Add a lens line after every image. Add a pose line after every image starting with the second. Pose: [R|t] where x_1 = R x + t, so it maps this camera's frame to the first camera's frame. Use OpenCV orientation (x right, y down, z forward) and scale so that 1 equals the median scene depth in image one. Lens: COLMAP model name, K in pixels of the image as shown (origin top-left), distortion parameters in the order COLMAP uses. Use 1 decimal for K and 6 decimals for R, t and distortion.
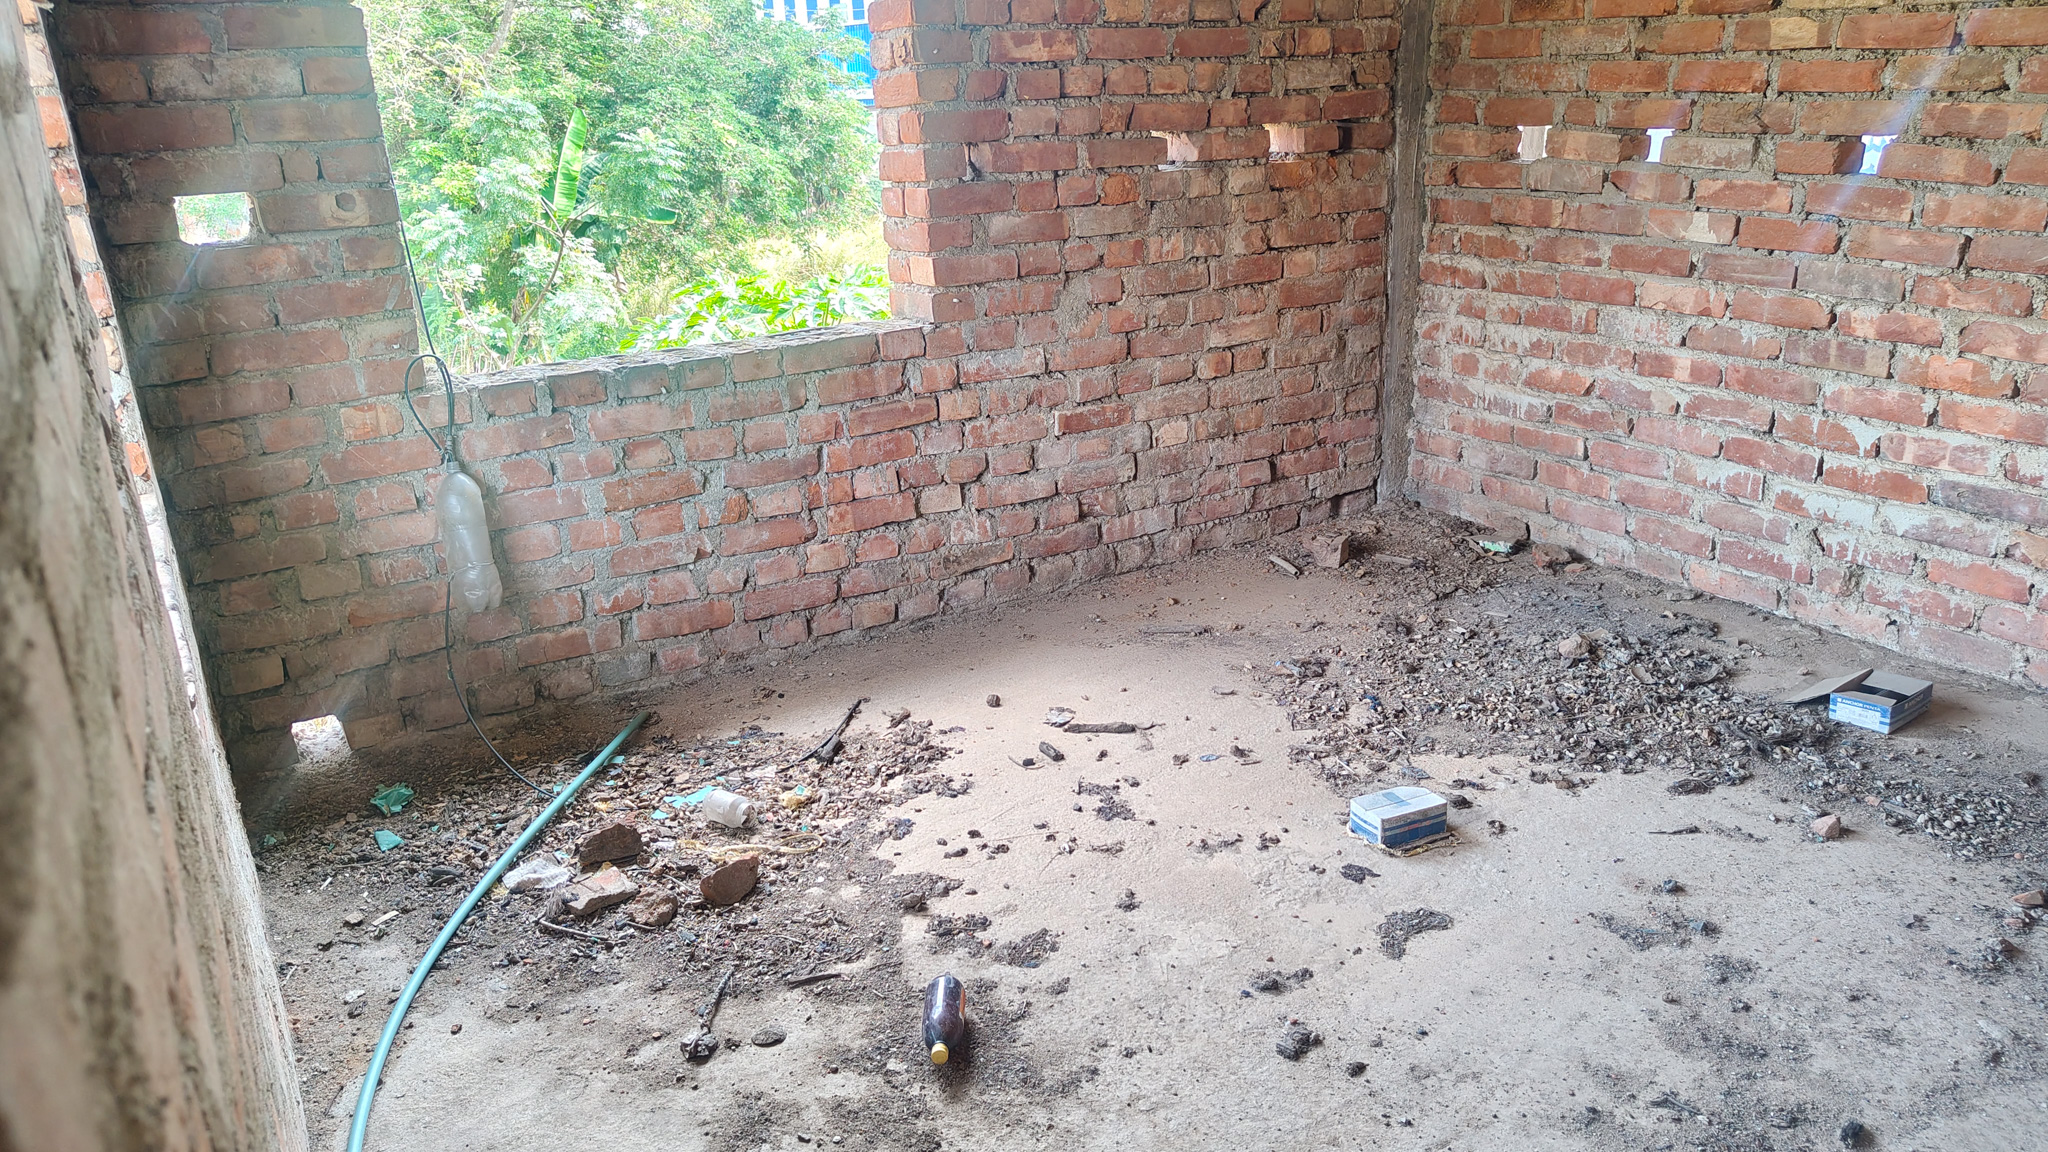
lens RADIAL K [[1461.2, 0, 1019.7], [0, 1461.2, 584.2], [0, 0, 1]] dist [0.018106, -0.018597]
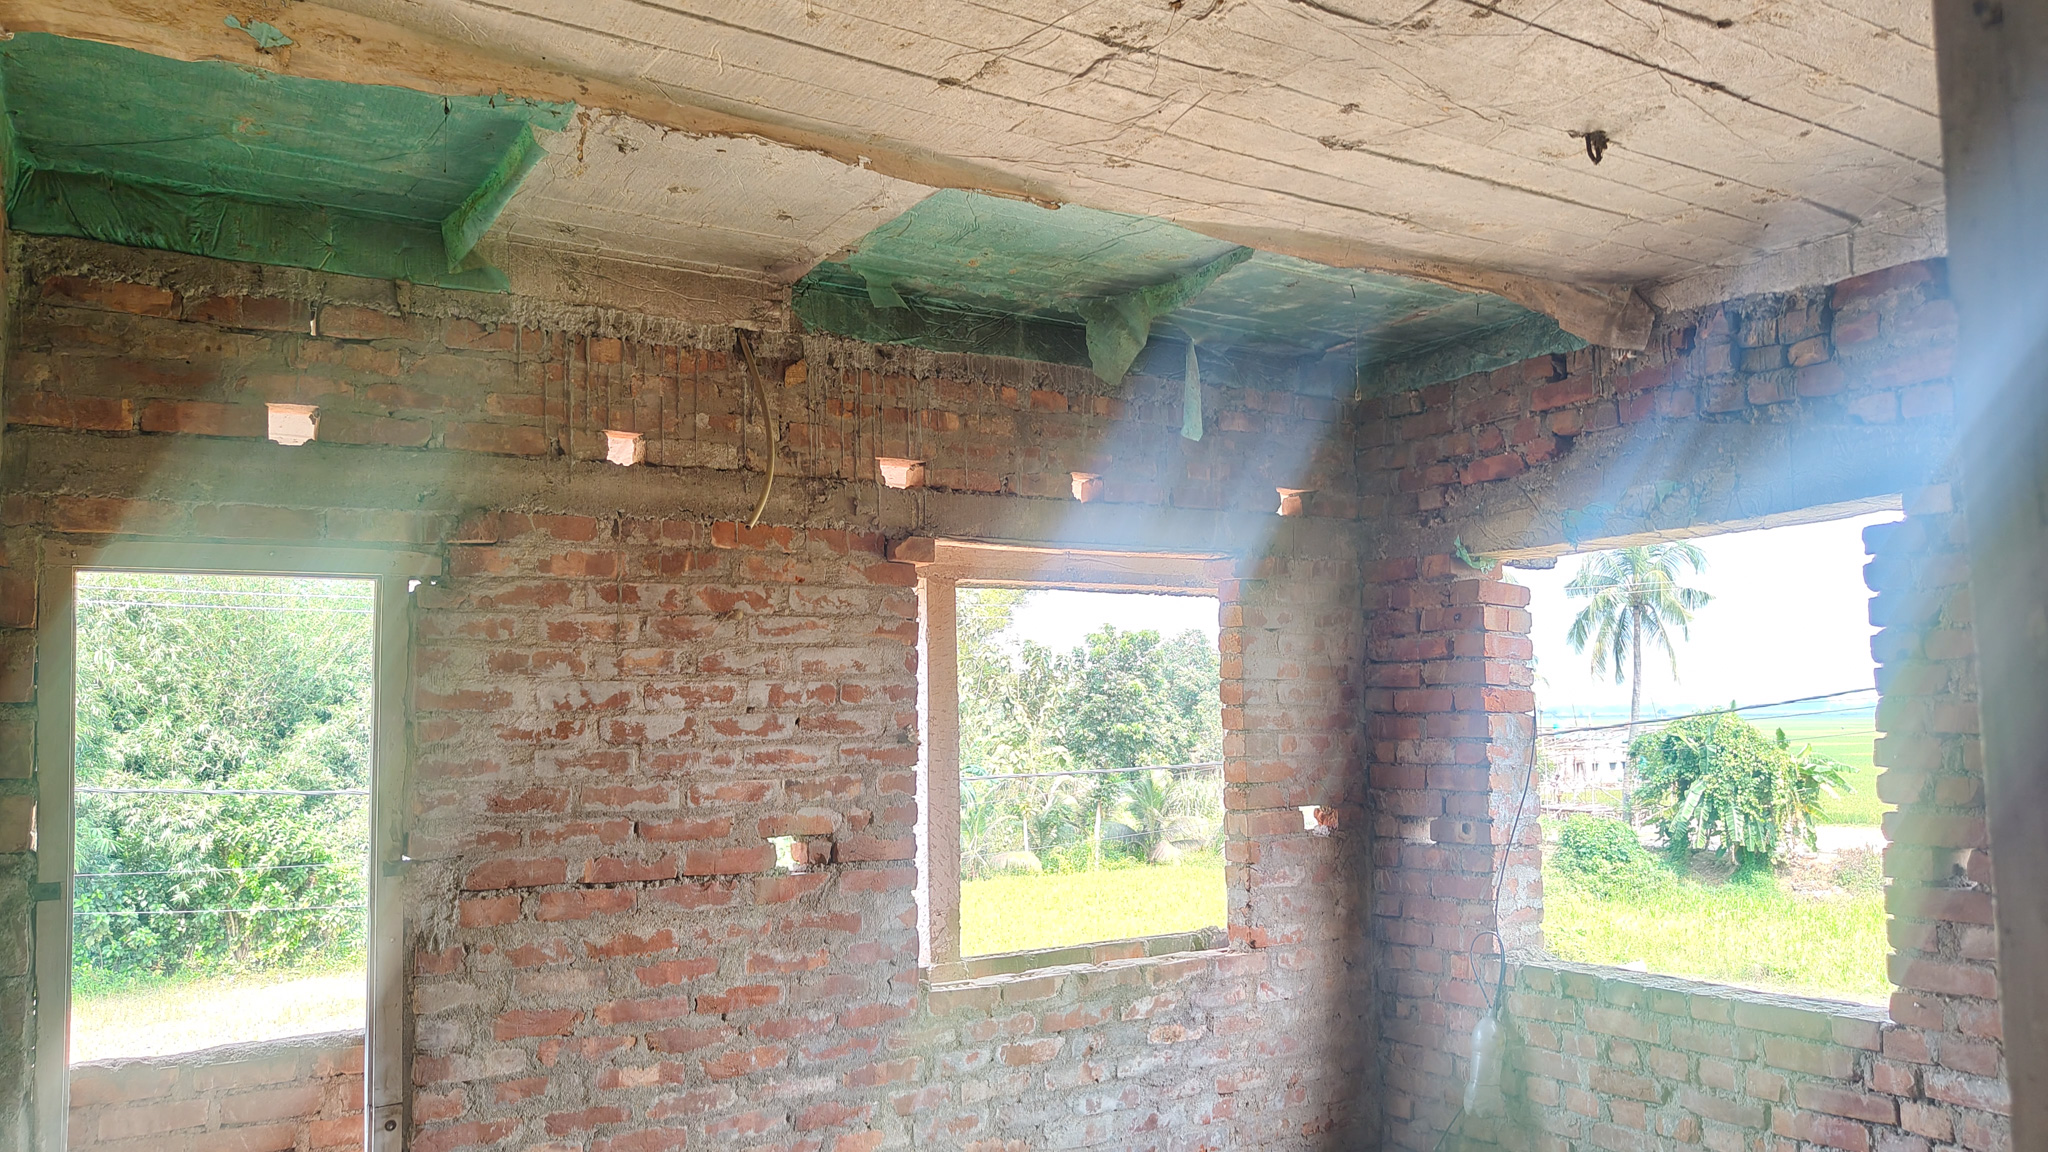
lens RADIAL K [[1461.2, 0, 1034.2], [0, 1461.2, 607.3], [0, 0, 1]] dist [0.018106, -0.018597]
pose [[0.008215, -0.042489, -0.999063, 1.225058], [-0.325351, 0.944622, -0.042849, -0.283900], [0.945558, 0.325398, -0.006063, 0.512305]]
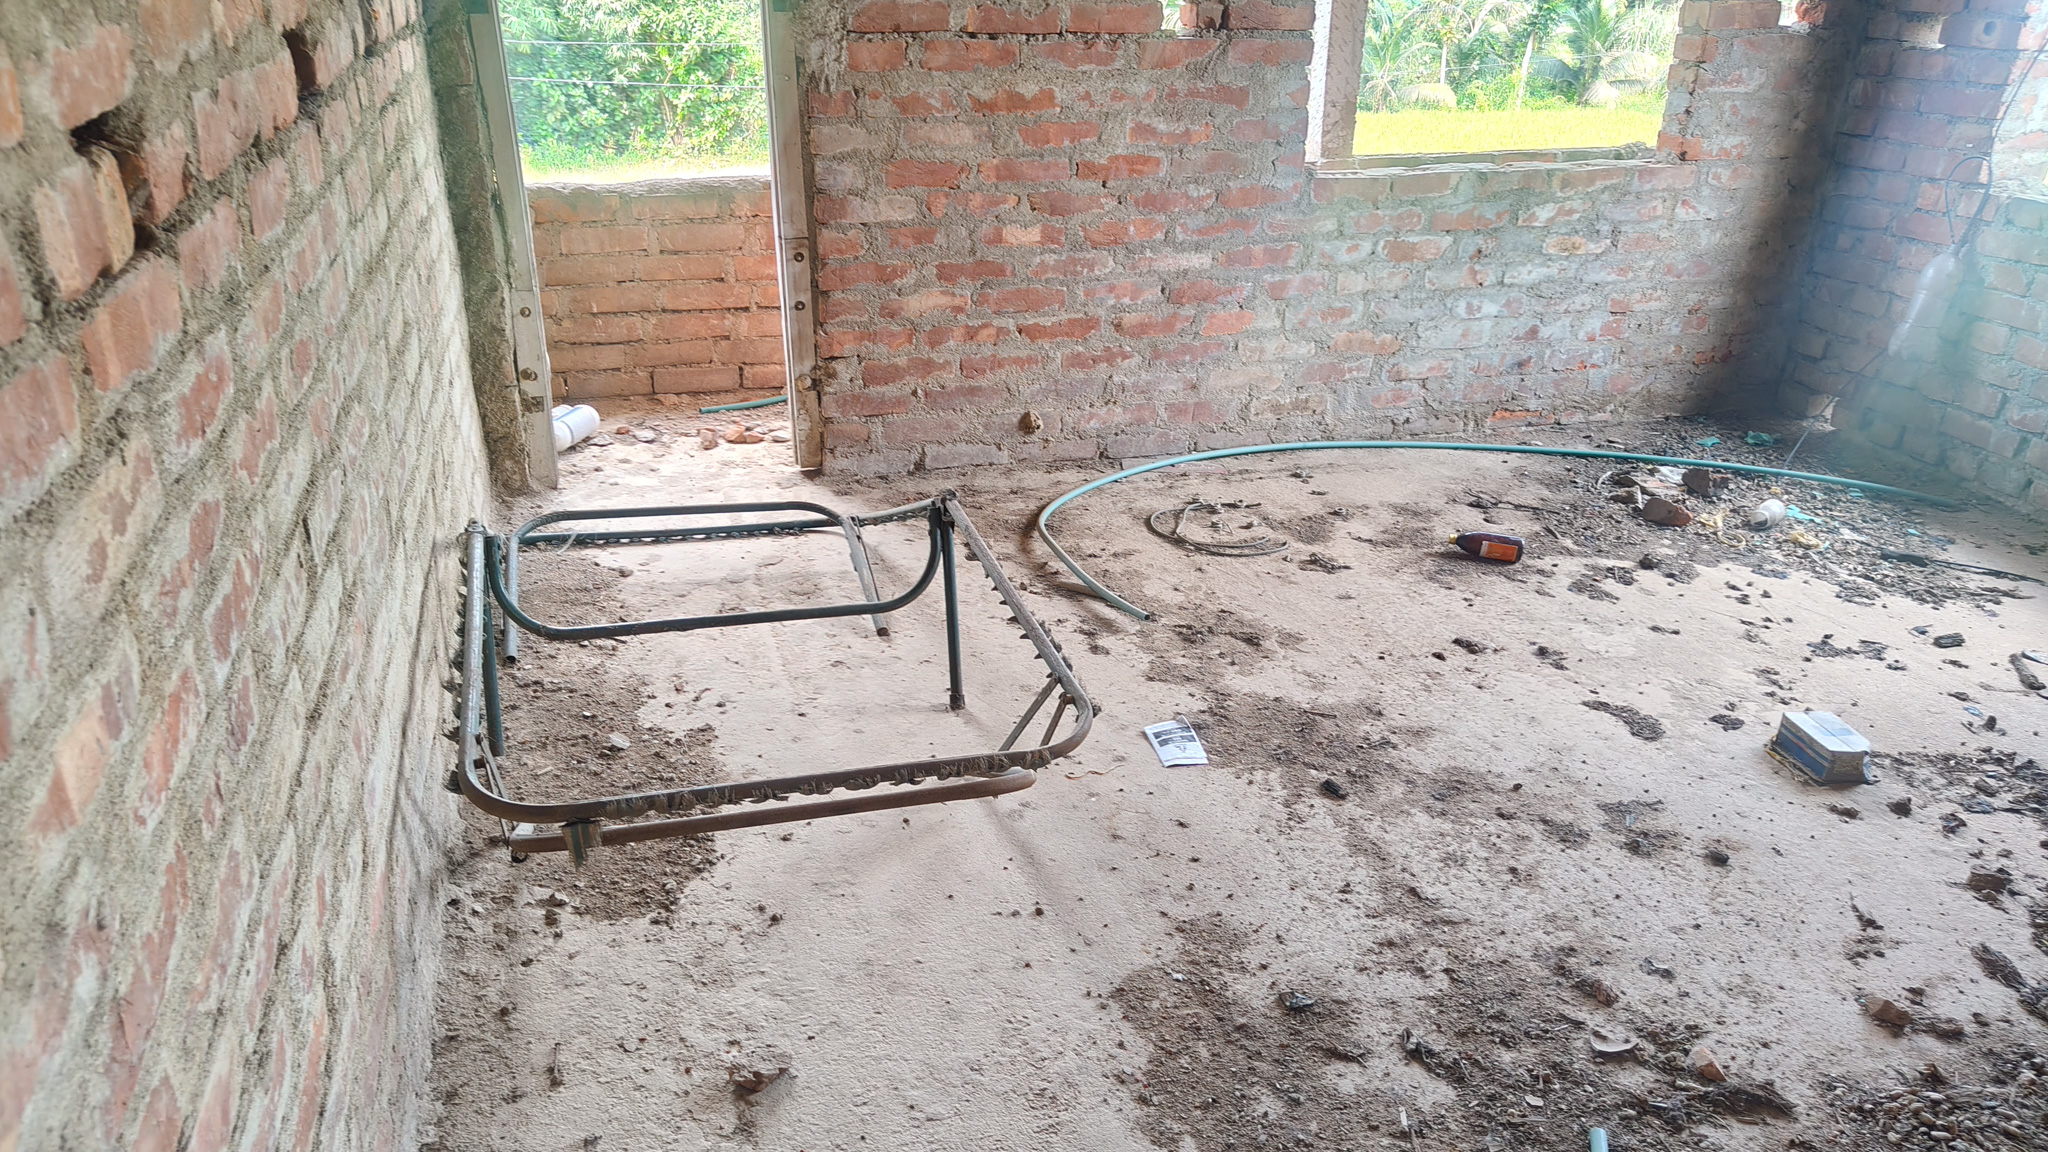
lens RADIAL K [[1461.2, 0, 1049.2], [0, 1461.2, 612.3], [0, 0, 1]] dist [0.018106, -0.018597]
pose [[-0.246036, 0.439216, -0.864035, 1.204919], [-0.333517, 0.798638, 0.500943, -0.234056], [0.910073, 0.411420, -0.050008, 0.540032]]
